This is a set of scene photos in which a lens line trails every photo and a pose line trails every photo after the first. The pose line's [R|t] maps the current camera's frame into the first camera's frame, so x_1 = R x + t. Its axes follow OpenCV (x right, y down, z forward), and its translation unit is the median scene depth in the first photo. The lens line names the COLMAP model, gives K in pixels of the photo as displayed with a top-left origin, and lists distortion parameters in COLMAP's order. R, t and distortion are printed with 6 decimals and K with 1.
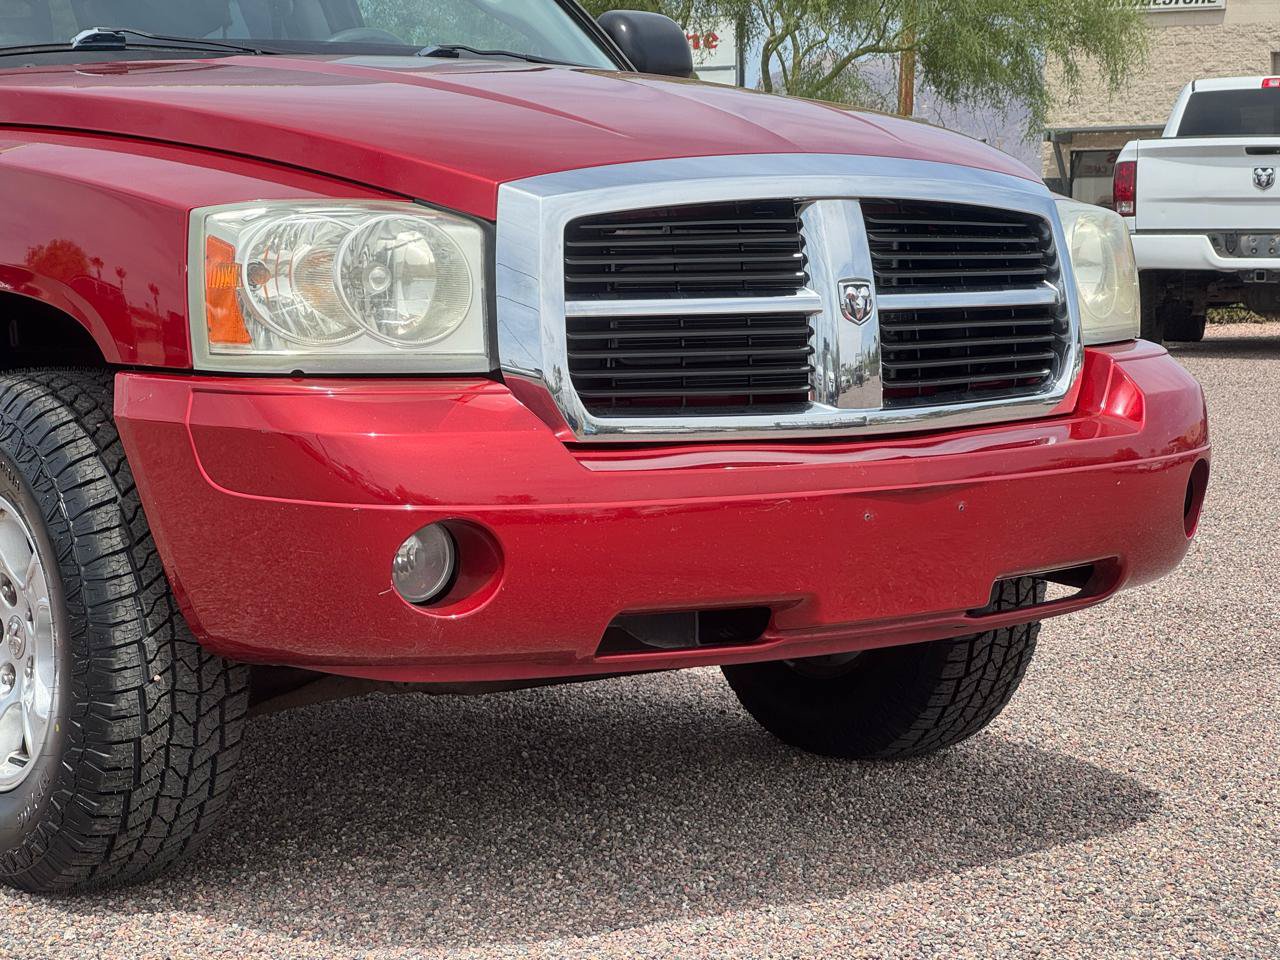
lens RADIAL K [[2881.2, 0, 632.5], [0, 2881.2, 448.3], [0, 0, 1]] dist [-0.076667, 3.386534]
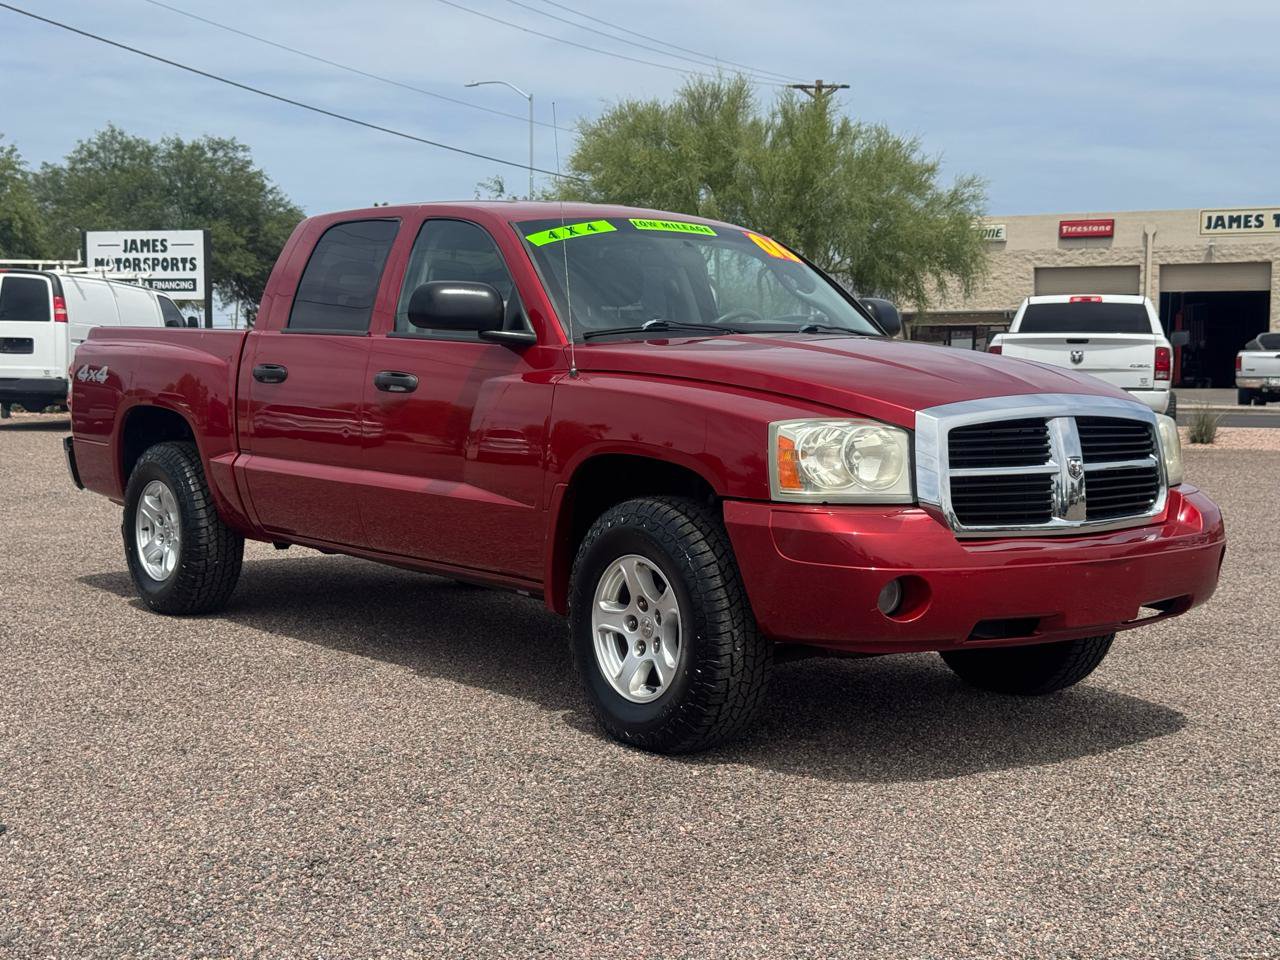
lens RADIAL K [[1798.4, 0, 649.1], [0, 1798.4, 489.5], [0, 0, 1]] dist [0.158824, -0.187065]
pose [[0.999738, 0.010667, 0.020271, -0.252069], [-0.010519, 0.999917, -0.007388, -0.023377], [-0.020348, 0.007173, 0.999767, -0.276611]]
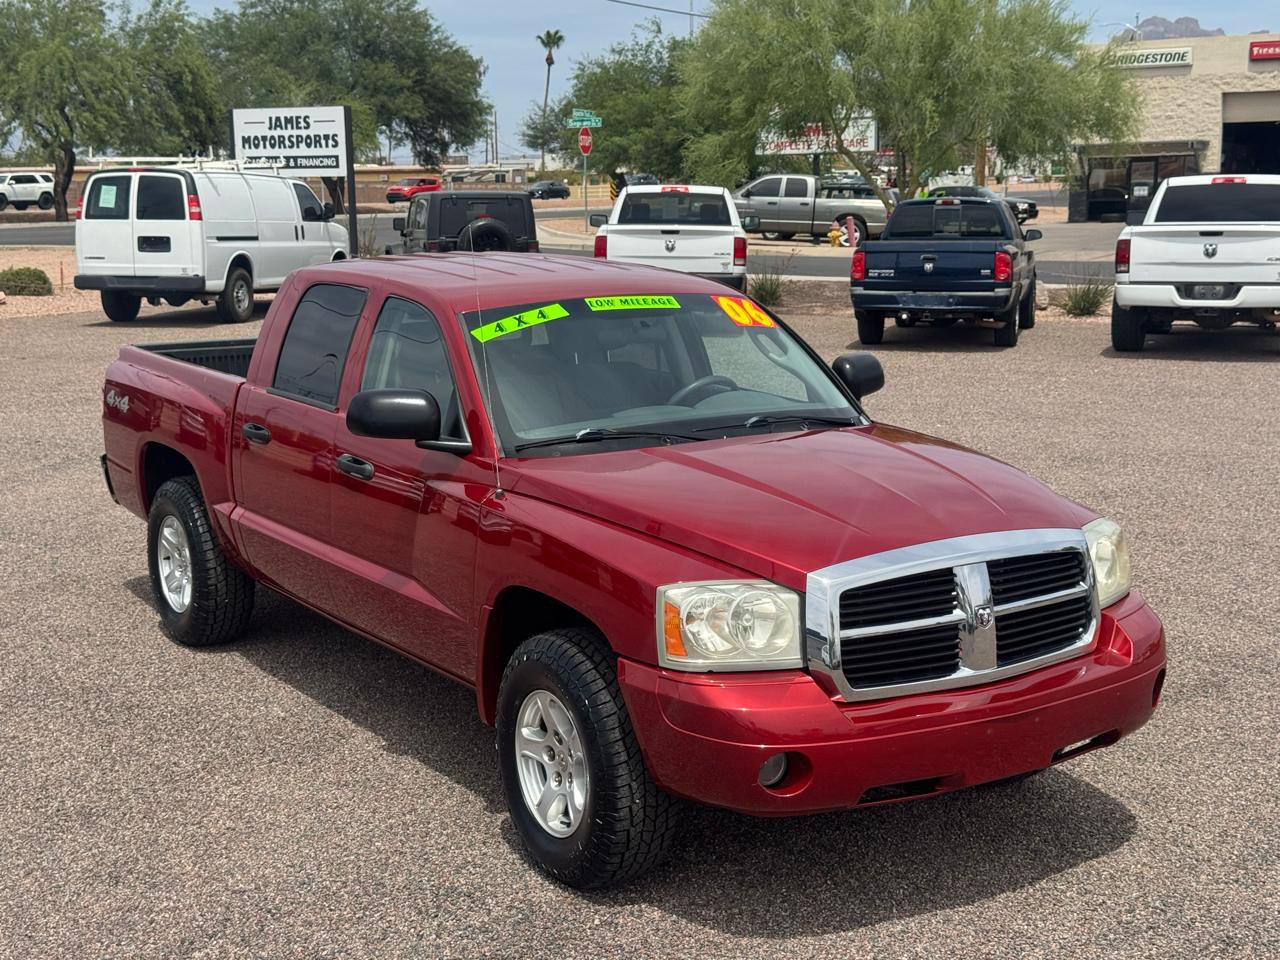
lens RADIAL K [[1798.4, 0, 649.1], [0, 1798.4, 489.5], [0, 0, 1]] dist [0.158824, -0.187065]
pose [[0.996606, 0.005833, -0.082114, -0.051328], [0.001818, 0.995684, 0.092786, -0.257886], [0.082301, -0.092620, 0.992294, -0.254098]]
